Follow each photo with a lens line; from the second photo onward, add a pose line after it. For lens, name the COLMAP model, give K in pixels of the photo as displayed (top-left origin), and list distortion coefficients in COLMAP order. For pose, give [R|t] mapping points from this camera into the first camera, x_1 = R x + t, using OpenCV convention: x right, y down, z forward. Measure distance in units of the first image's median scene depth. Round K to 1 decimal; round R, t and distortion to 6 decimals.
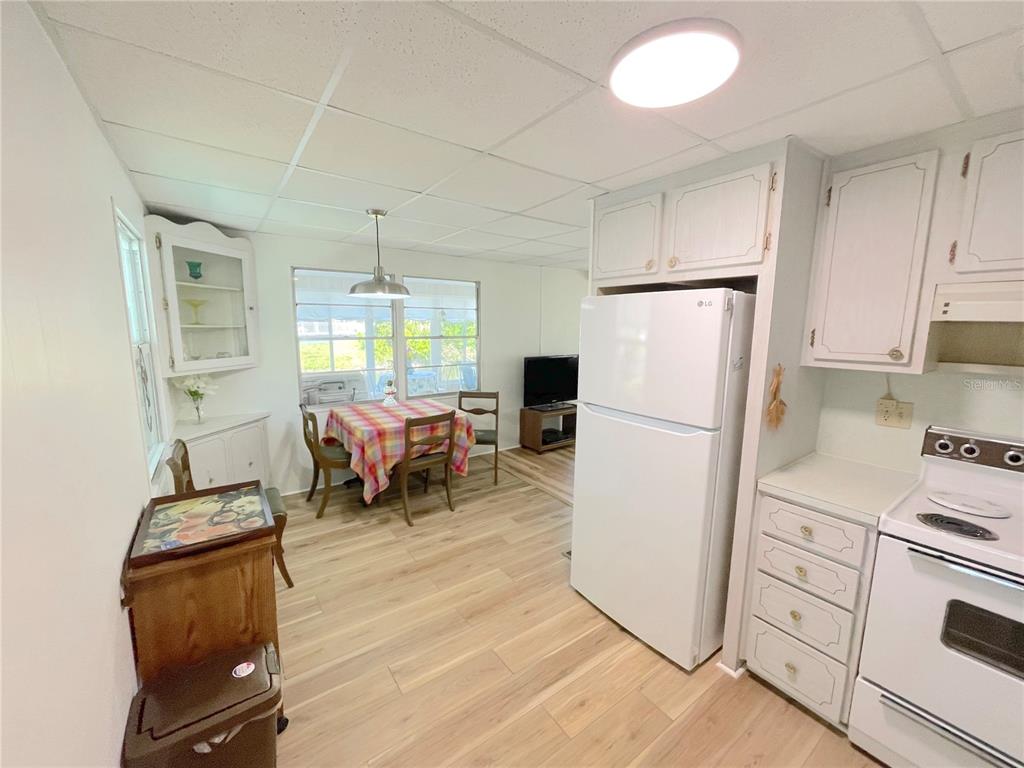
lens RADIAL K [[412.2, 0, 513.3], [0, 412.2, 387.5], [0, 0, 1]] dist [0.000358, -0.000026]
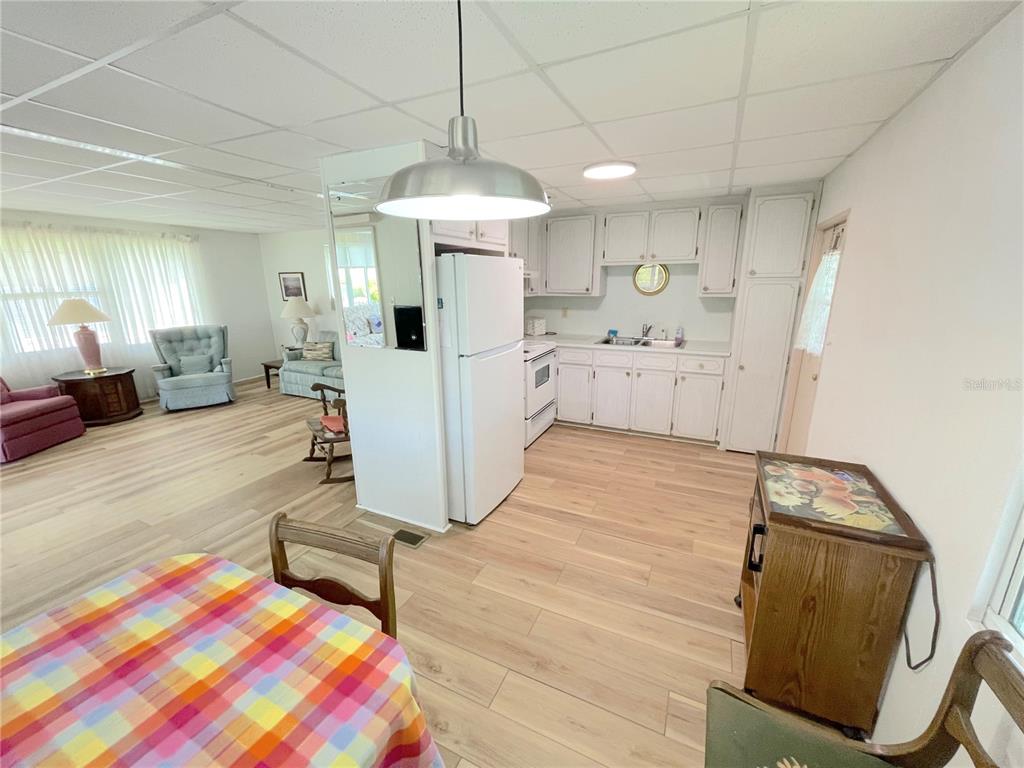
lens RADIAL K [[412.2, 0, 511.9], [0, 412.2, 386.0], [0, 0, 1]] dist [0.000358, -0.000026]
pose [[-0.474987, -0.231046, 0.849120, -1.030046], [0.134328, 0.934573, 0.329439, -0.291822], [-0.869680, 0.270540, -0.412874, 1.746859]]
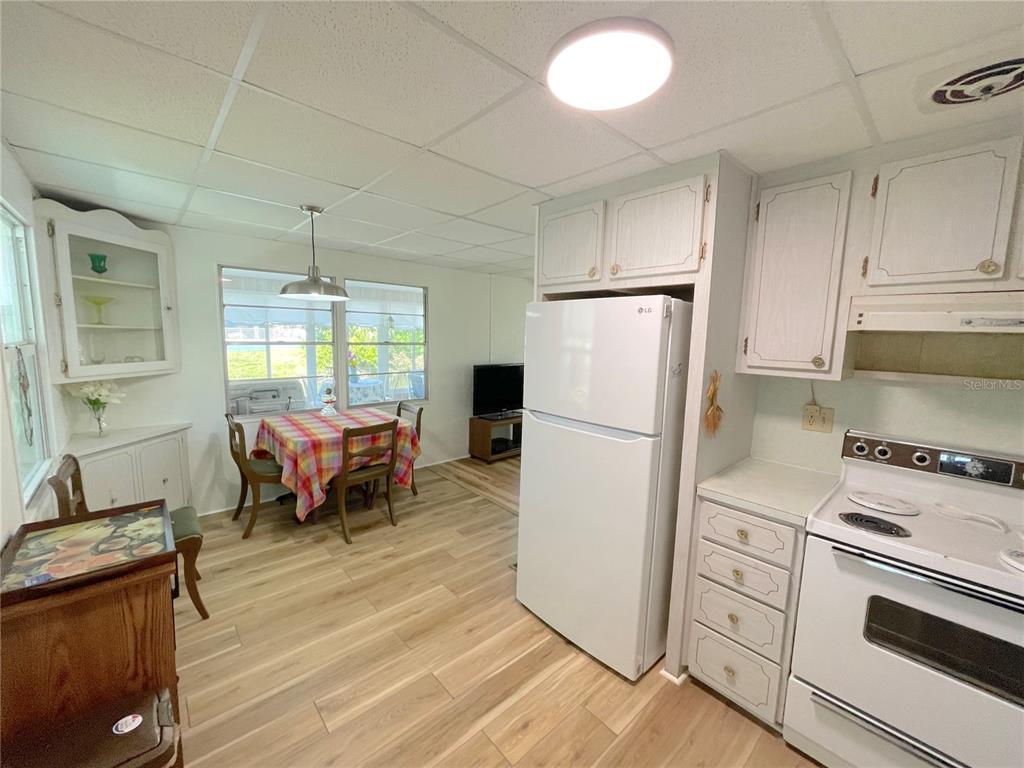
lens RADIAL K [[412.2, 0, 513.0], [0, 412.2, 387.4], [0, 0, 1]] dist [0.000358, -0.000026]
pose [[0.993672, 0.001544, 0.112308, 0.028728], [0.001109, 0.999722, -0.023556, 0.007626], [-0.112313, 0.023532, 0.993394, 0.036460]]
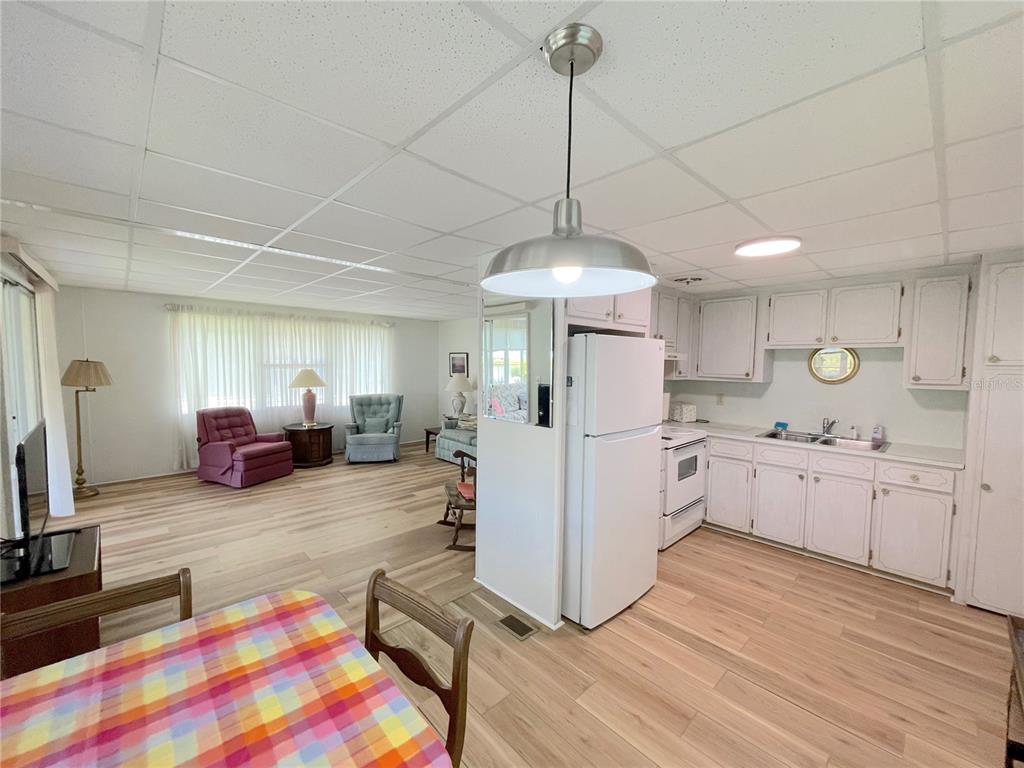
lens RADIAL K [[412.2, 0, 513.0], [0, 412.2, 387.7], [0, 0, 1]] dist [0.000358, -0.000026]
pose [[-0.128086, -0.077867, 0.988701, -1.022486], [0.133807, 0.986441, 0.095024, -0.264845], [-0.982695, 0.144467, -0.115931, 1.663553]]
